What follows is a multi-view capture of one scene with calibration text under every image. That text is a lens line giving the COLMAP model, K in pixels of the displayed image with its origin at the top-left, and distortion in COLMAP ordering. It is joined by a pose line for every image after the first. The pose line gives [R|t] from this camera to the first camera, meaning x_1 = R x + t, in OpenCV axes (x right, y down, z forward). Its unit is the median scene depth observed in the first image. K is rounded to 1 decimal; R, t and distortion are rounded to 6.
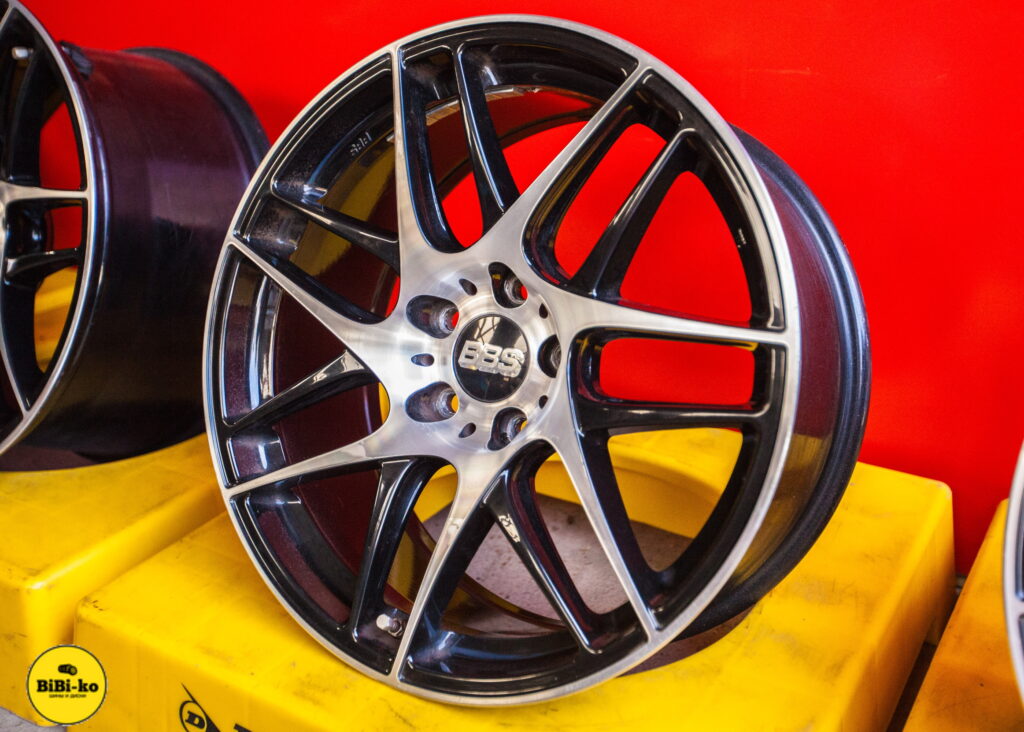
lens RADIAL K [[1061.1, 0, 537.0], [0, 1061.1, 365.8], [0, 0, 1]] dist [-0.001848, -0.002491]
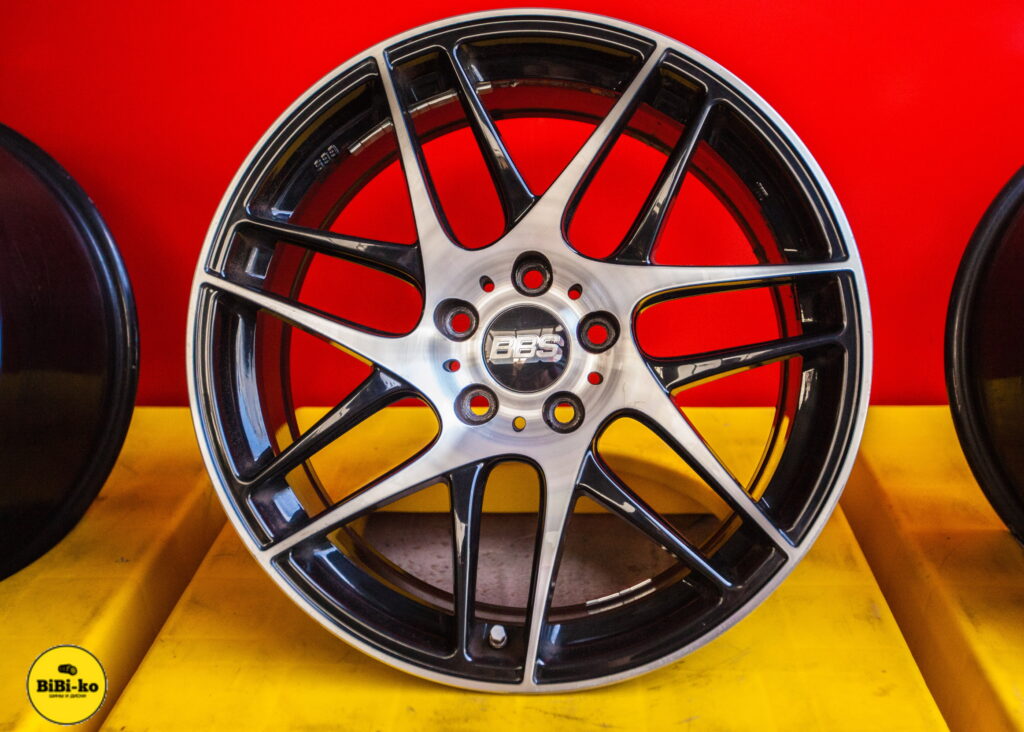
lens RADIAL K [[1061.1, 0, 537.0], [0, 1061.1, 365.8], [0, 0, 1]] dist [-0.001848, -0.002491]
pose [[0.876086, -0.182703, 0.446199, -0.490099], [0.205265, 0.978704, -0.002279, 0.012921], [-0.436280, 0.093585, 0.894931, 0.098950]]
